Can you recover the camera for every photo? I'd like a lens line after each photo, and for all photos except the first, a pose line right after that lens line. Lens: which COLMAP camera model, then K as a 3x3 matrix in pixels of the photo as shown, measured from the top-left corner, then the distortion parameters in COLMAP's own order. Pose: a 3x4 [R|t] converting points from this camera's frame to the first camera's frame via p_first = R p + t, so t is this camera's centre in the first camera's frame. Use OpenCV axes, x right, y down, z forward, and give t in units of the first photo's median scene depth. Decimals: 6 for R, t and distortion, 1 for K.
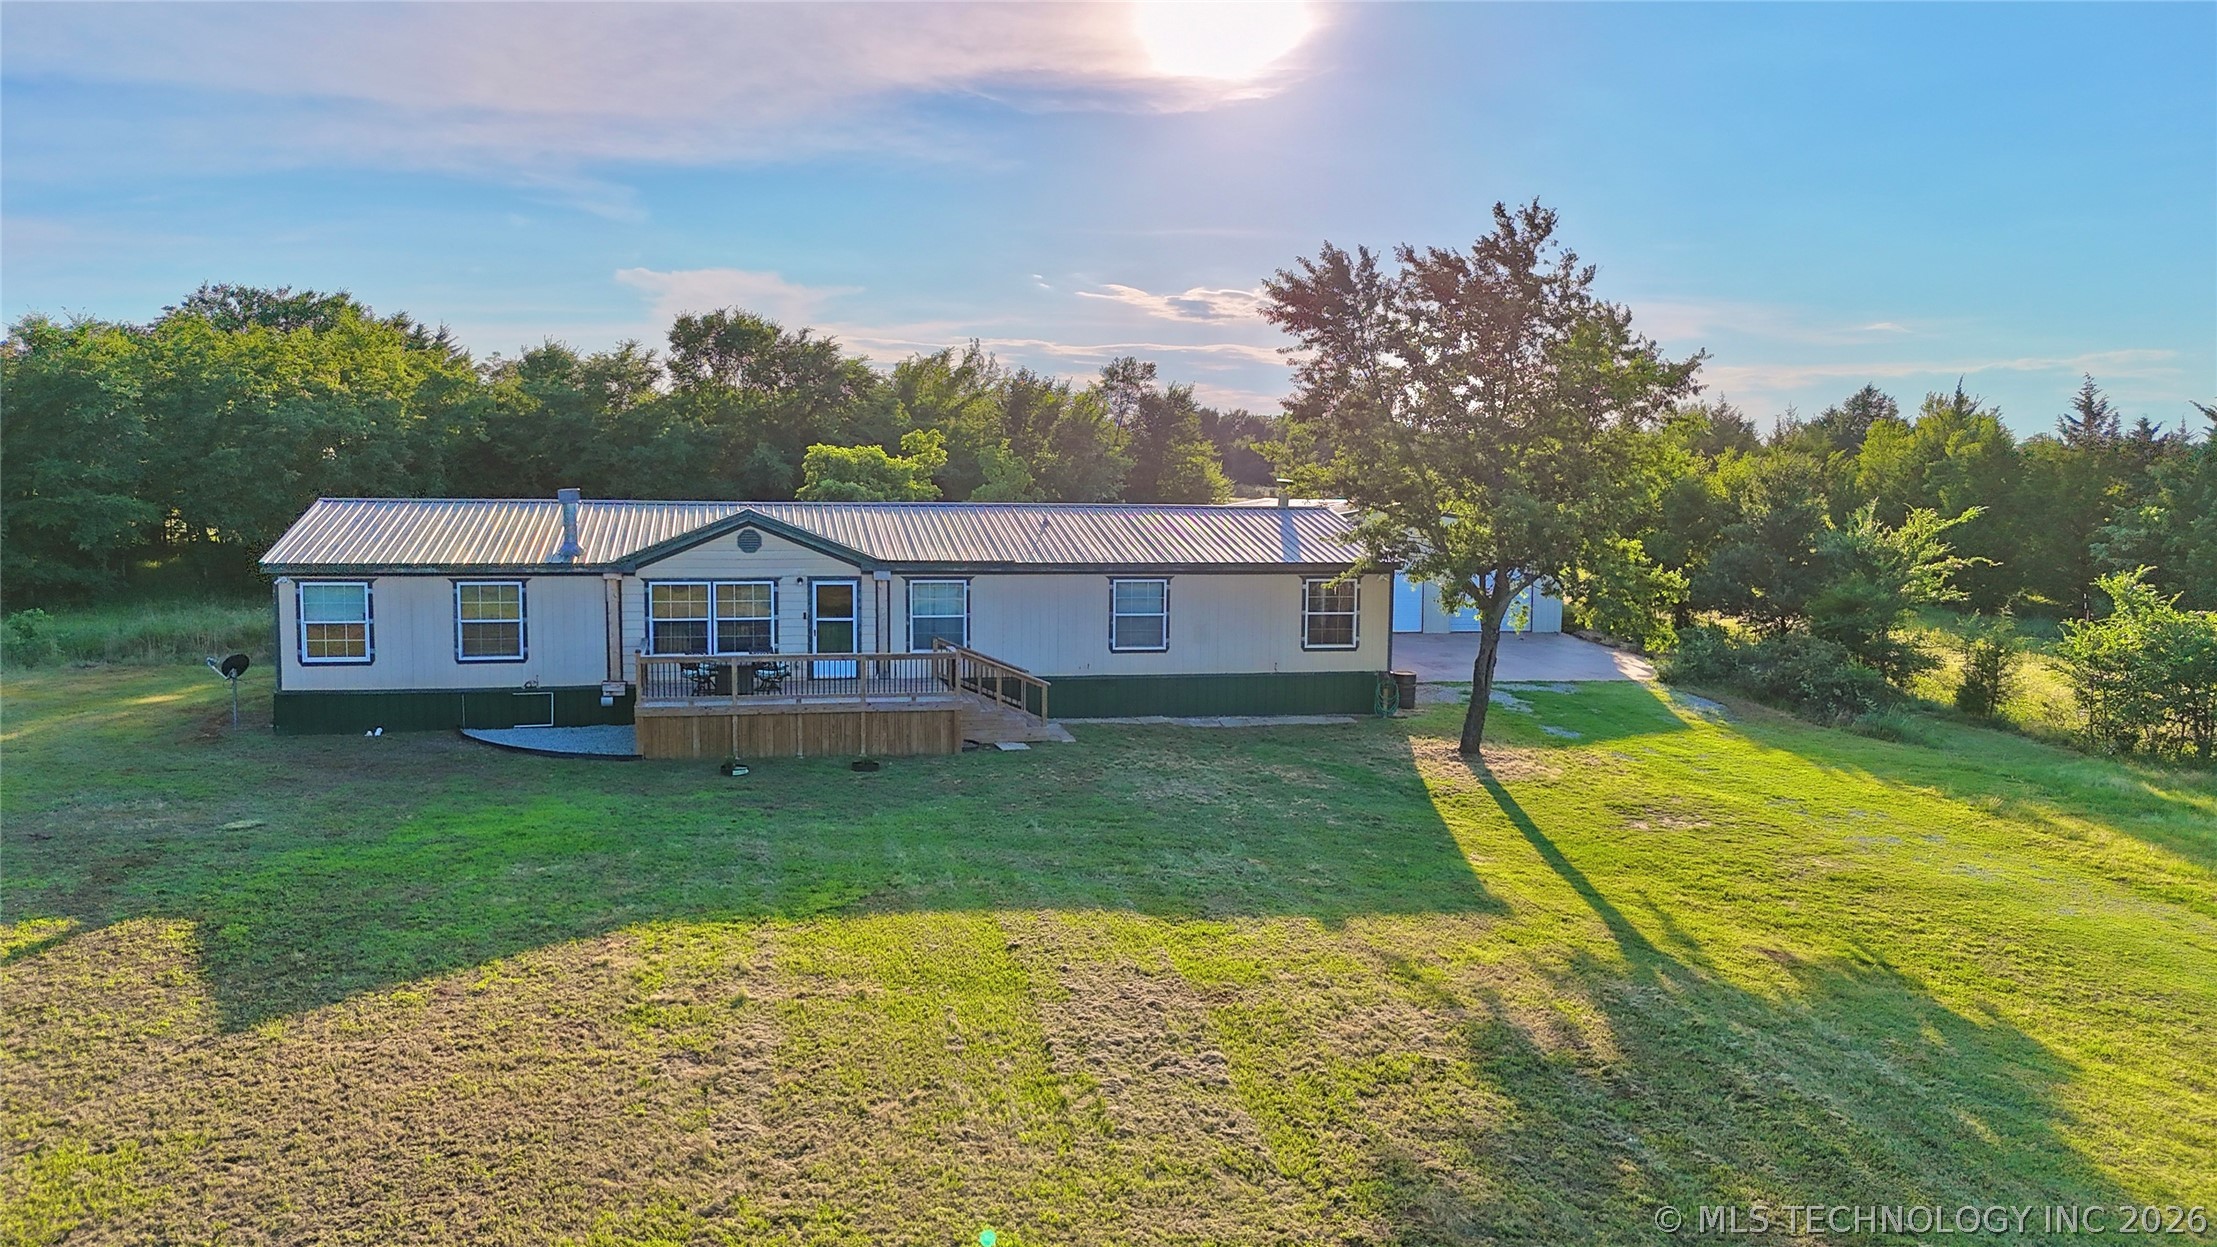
lens RADIAL K [[1614.4, 0, 1099.2], [0, 1614.4, 623.6], [0, 0, 1]] dist [0.071578, -0.076166]
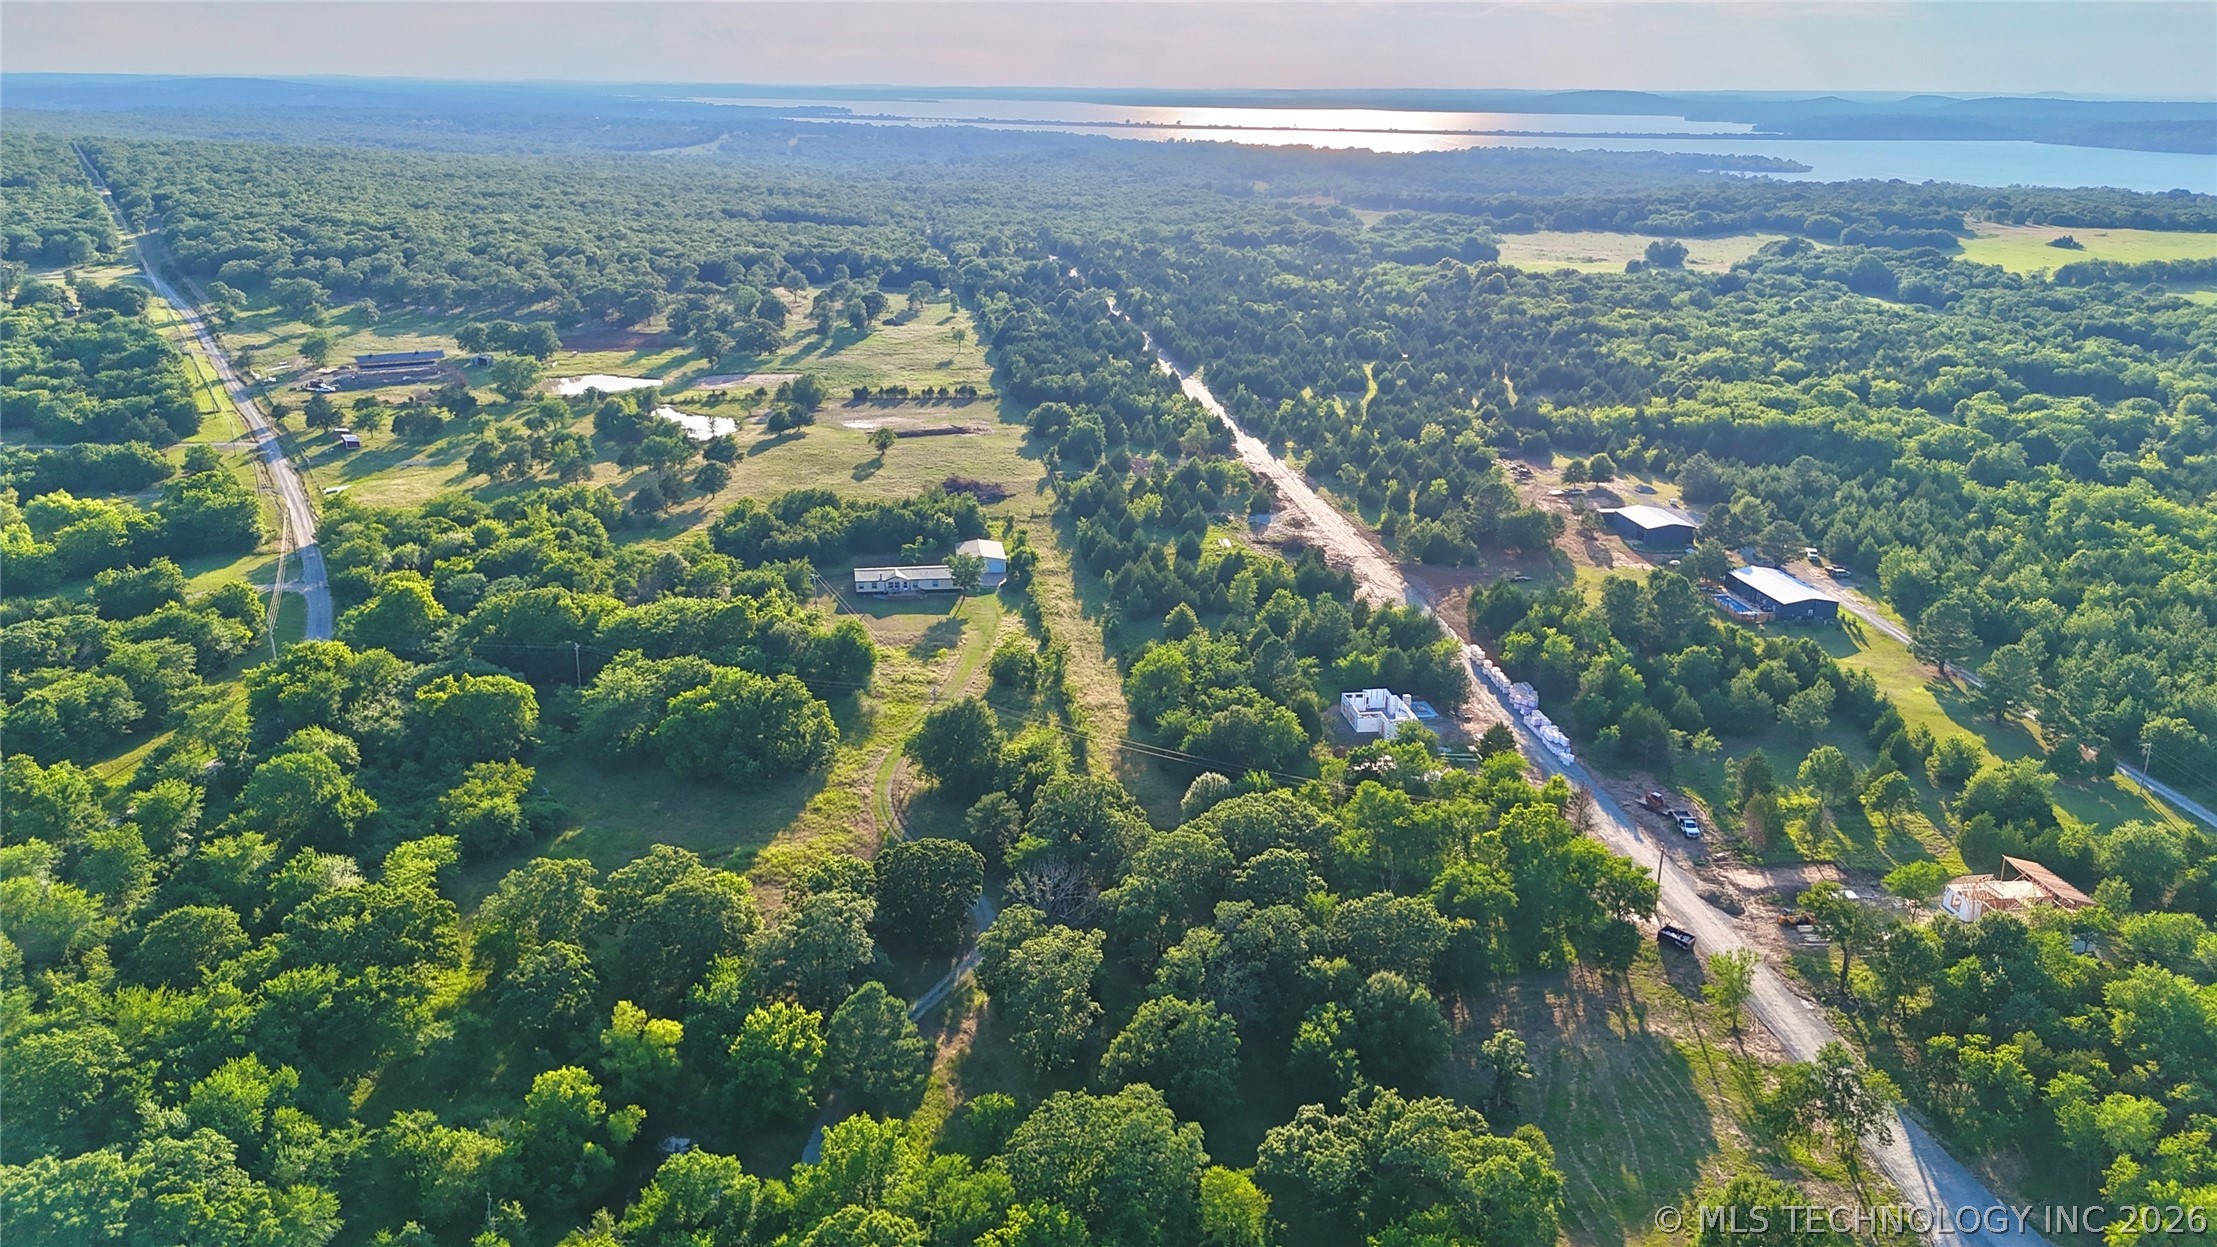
lens RADIAL K [[1614.4, 0, 1105.5], [0, 1614.4, 653.0], [0, 0, 1]] dist [0.071578, -0.076166]
pose [[0.998567, 0.018119, -0.050363, 1.673802], [-0.005076, 0.968776, 0.247886, -2.185183], [0.053281, -0.247275, 0.967479, -9.218327]]
